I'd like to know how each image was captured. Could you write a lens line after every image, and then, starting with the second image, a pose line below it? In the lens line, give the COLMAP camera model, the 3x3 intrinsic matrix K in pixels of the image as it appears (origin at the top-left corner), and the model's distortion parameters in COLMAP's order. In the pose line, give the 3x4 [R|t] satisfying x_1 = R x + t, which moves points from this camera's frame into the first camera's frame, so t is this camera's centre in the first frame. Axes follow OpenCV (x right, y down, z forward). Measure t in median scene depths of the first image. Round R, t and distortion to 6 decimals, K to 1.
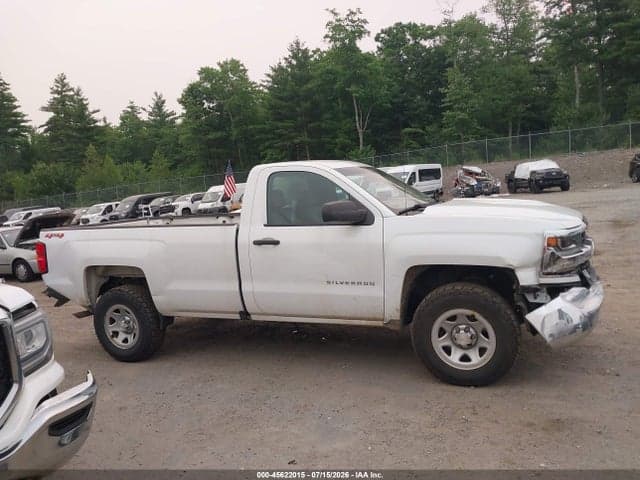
lens RADIAL K [[511.6, 0, 315.3], [0, 511.6, 236.5], [0, 0, 1]] dist [0.003699, 0.003527]
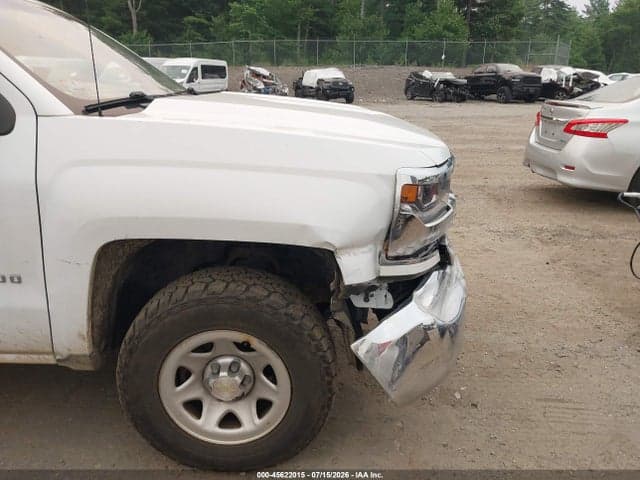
lens RADIAL K [[511.6, 0, 326.4], [0, 511.6, 236.5], [0, 0, 1]] dist [0.003699, 0.003527]
pose [[0.909291, -0.030334, 0.415055, 0.166196], [-0.046397, 0.983733, 0.173541, -0.025132], [-0.413567, -0.177056, 0.893092, 0.516105]]
